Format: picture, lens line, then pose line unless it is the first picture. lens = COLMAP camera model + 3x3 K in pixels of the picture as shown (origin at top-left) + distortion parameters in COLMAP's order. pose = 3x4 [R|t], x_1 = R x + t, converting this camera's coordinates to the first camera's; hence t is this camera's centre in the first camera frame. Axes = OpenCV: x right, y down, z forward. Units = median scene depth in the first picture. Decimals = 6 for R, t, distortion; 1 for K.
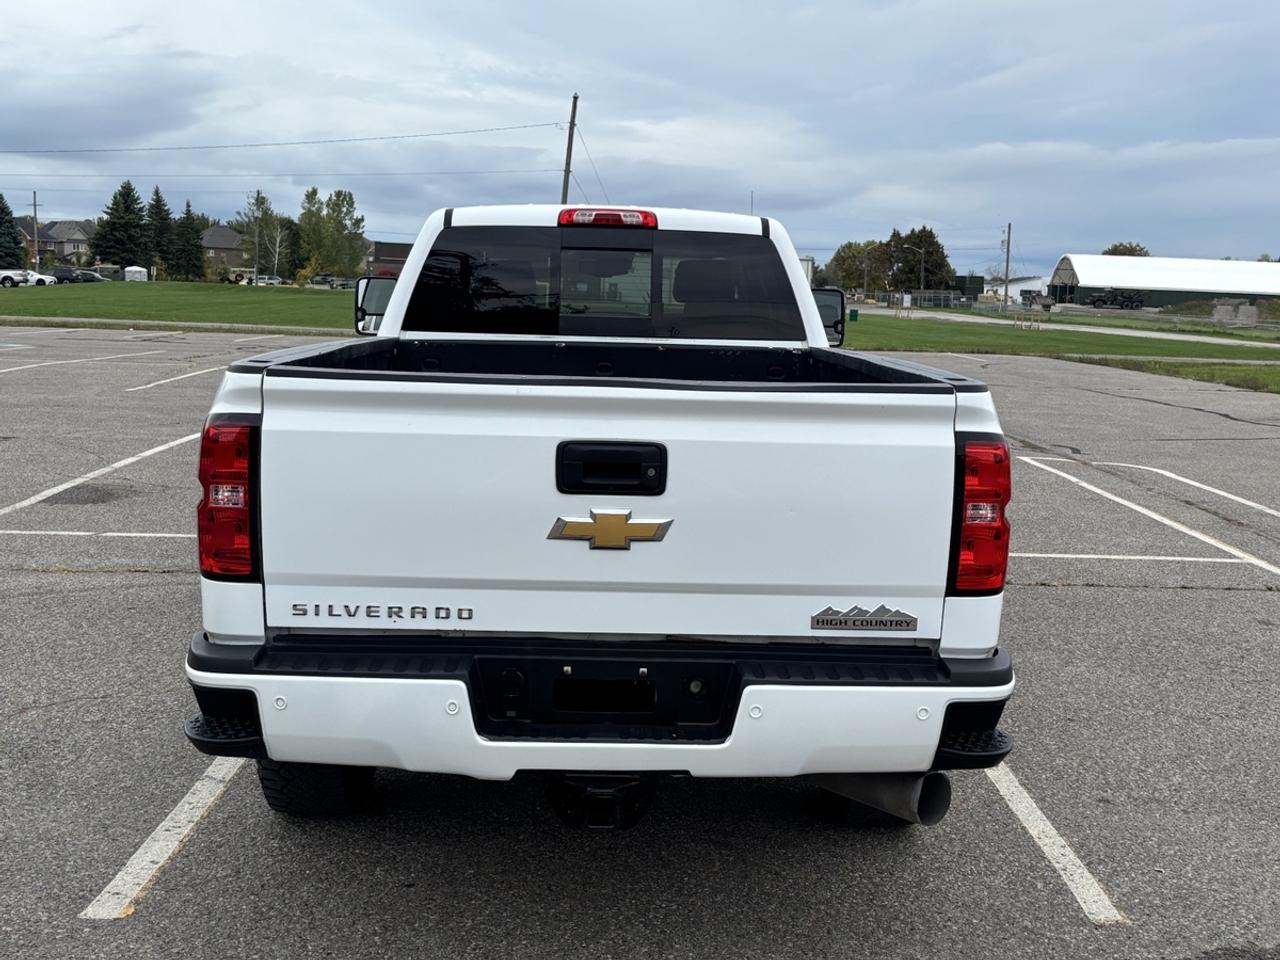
lens RADIAL K [[1506.7, 0, 640.0], [0, 1506.7, 480.0], [0, 0, 1]] dist [0.103409, -0.314535]
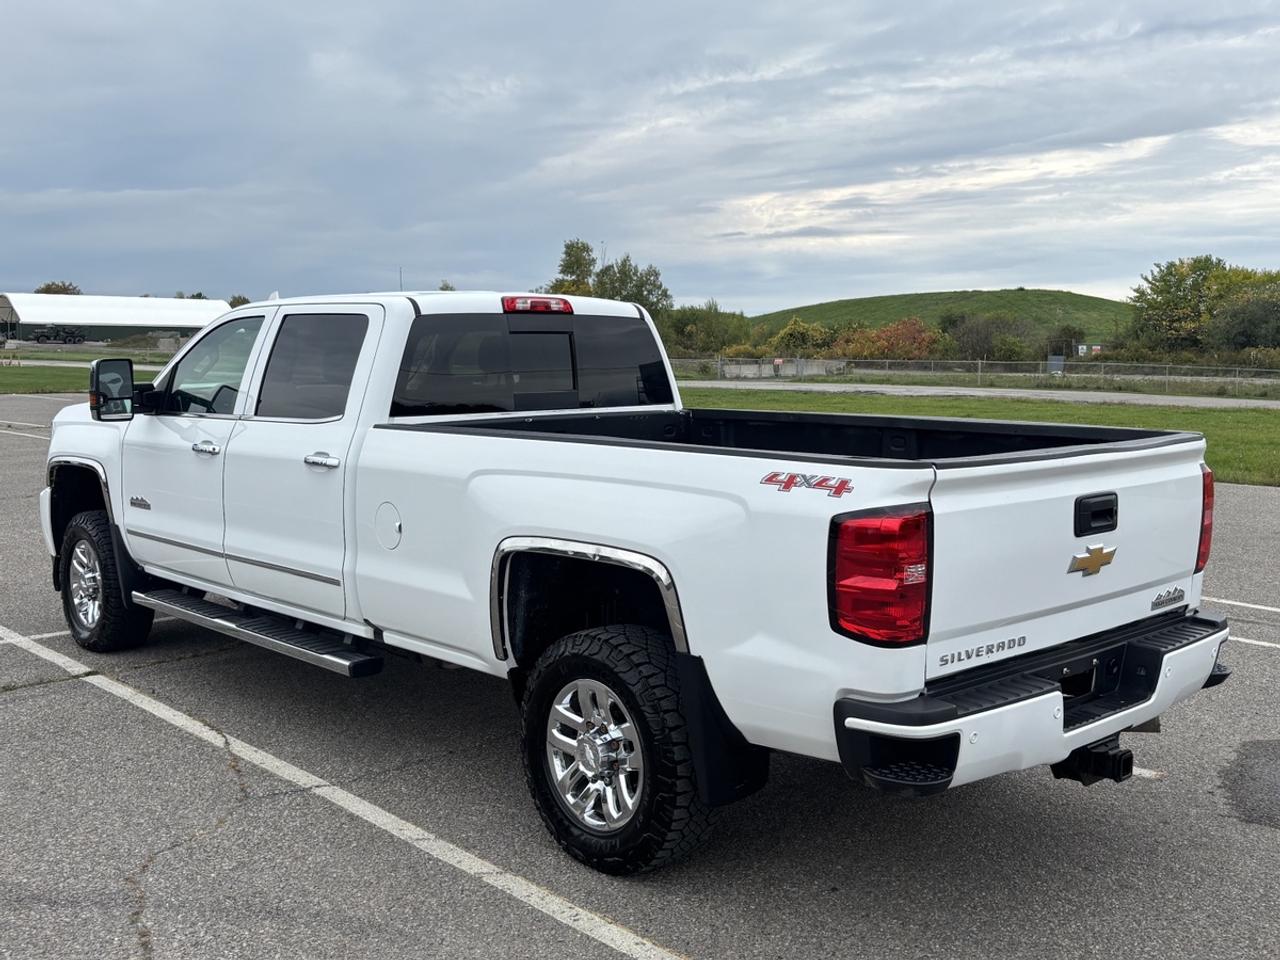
lens RADIAL K [[1368.0, 0, 640.0], [0, 1368.0, 480.0], [0, 0, 1]] dist [0.025130, 0.043437]
pose [[0.753223, -0.094391, 0.650957, -0.637420], [0.101704, 0.994461, 0.026519, -0.063753], [-0.649855, 0.046231, 0.758651, 0.188336]]
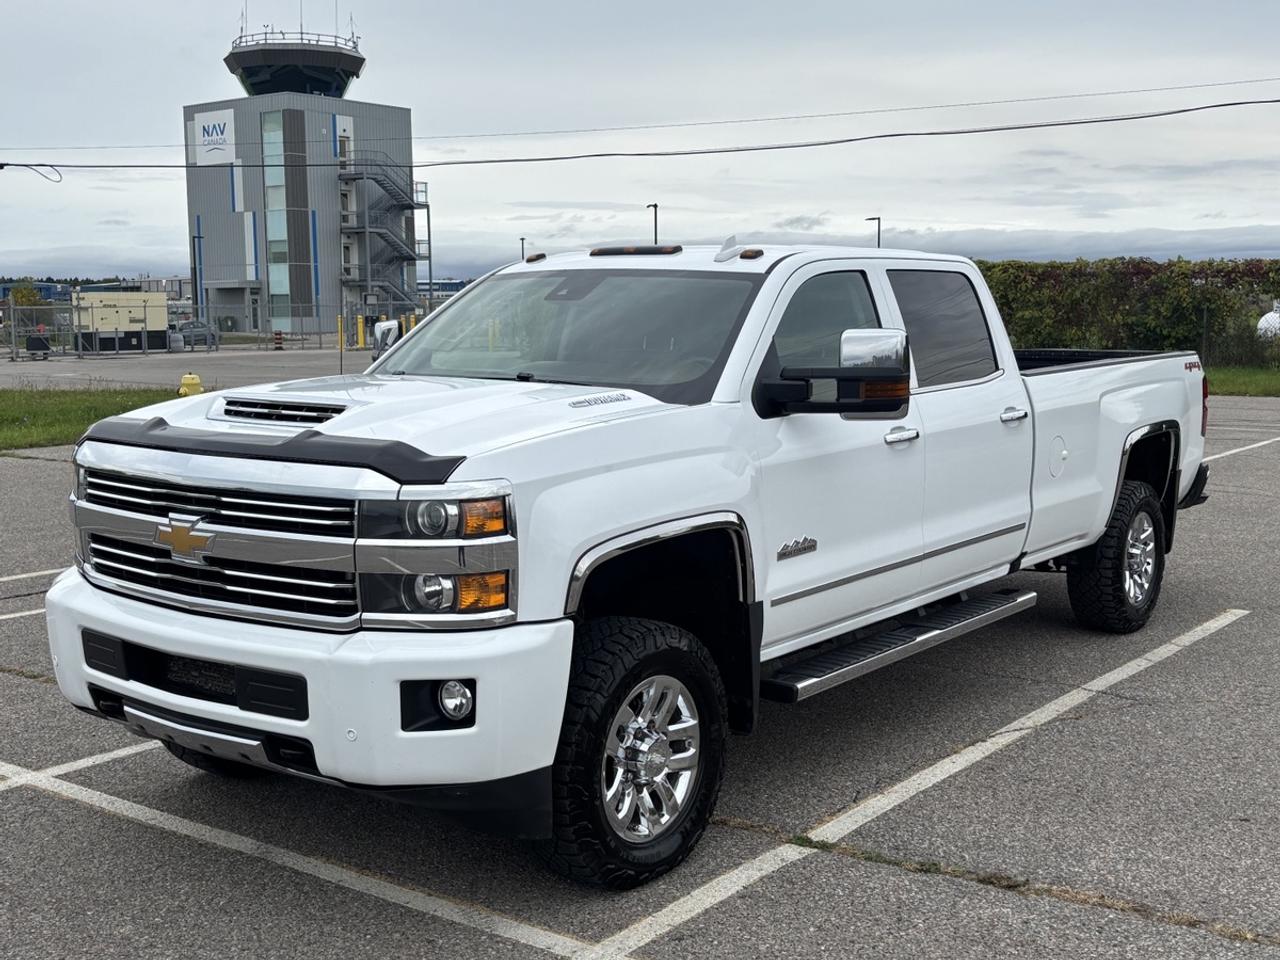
lens RADIAL K [[1506.7, 0, 640.0], [0, 1506.7, 480.0], [0, 0, 1]] dist [0.103409, -0.314535]
pose [[-0.781100, -0.102539, 0.615930, -0.648532], [0.057660, 0.970364, 0.234667, -0.298069], [-0.621738, 0.218812, -0.752039, 2.032540]]
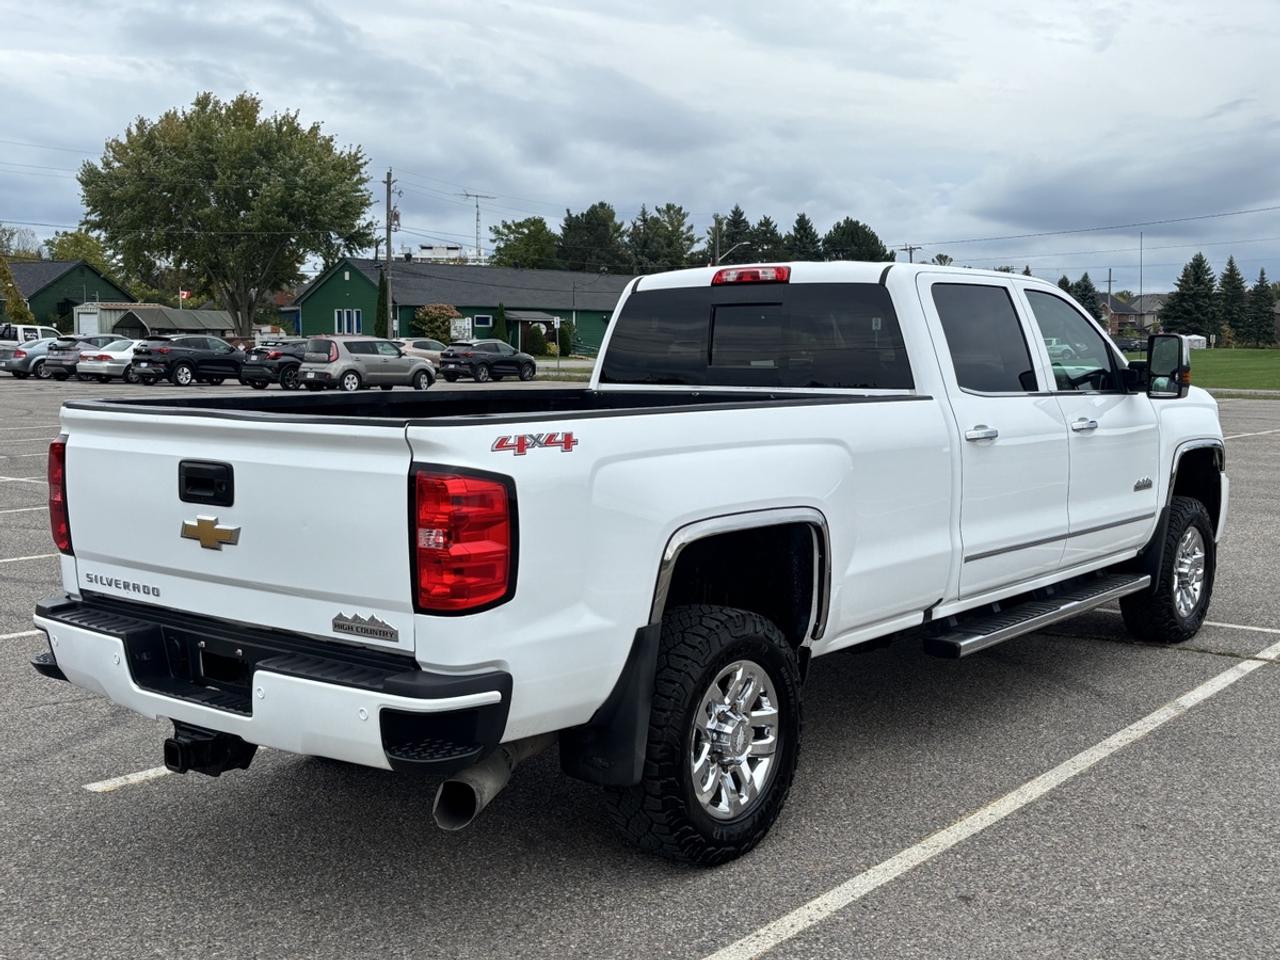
lens RADIAL K [[1426.7, 0, 640.0], [0, 1426.7, 480.0], [0, 0, 1]] dist [0.037787, -0.019140]
pose [[0.760684, 0.033430, -0.648261, 0.581696], [-0.059349, 0.998072, -0.018171, -0.005698], [0.646404, 0.052296, 0.761201, 0.186954]]
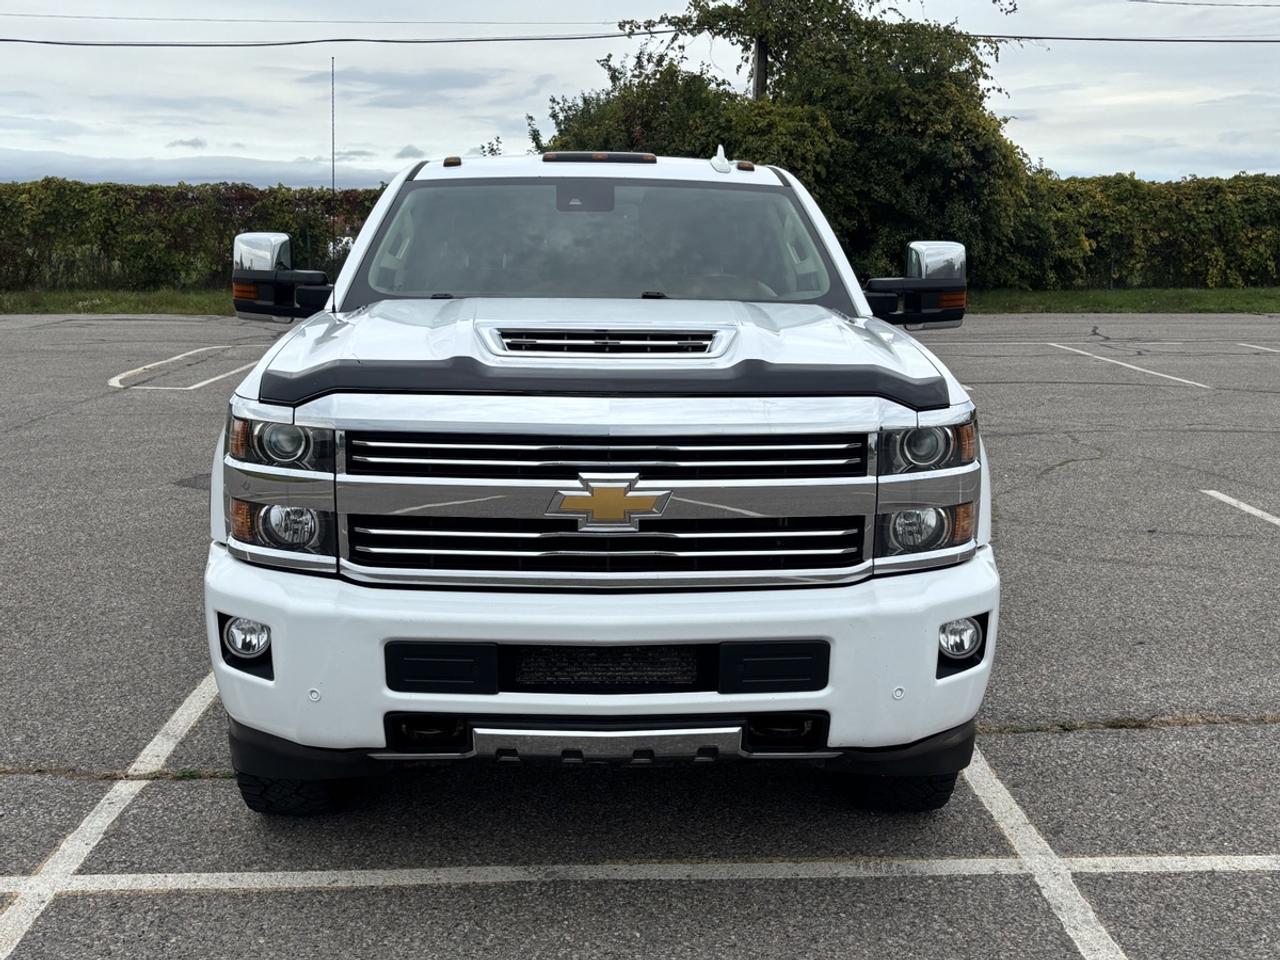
lens RADIAL K [[1450.8, 0, 640.0], [0, 1450.8, 480.0], [0, 0, 1]] dist [0.177514, -0.582966]
pose [[-0.999237, -0.035143, -0.017022, -0.042491], [-0.038584, 0.955623, 0.292053, -0.286217], [0.006003, 0.292487, -0.956251, 2.162115]]
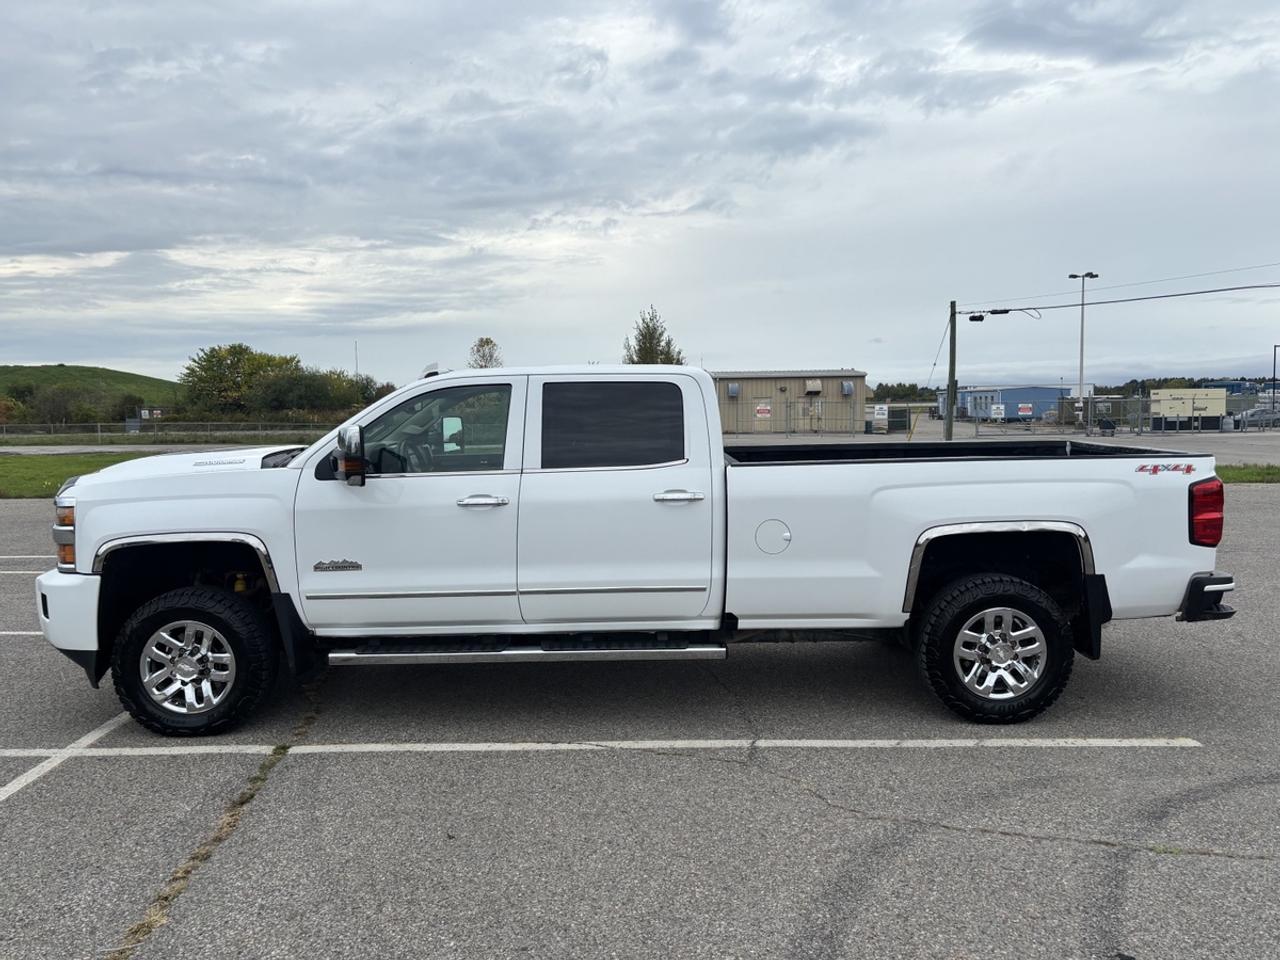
lens RADIAL K [[991.1, 0, 640.0], [0, 991.1, 480.0], [0, 0, 1]] dist [0.012993, -0.001811]
pose [[0.017580, -0.110330, 0.993740, -1.042579], [0.138565, 0.984571, 0.106860, -0.185011], [-0.990197, 0.135819, 0.032597, 1.047007]]
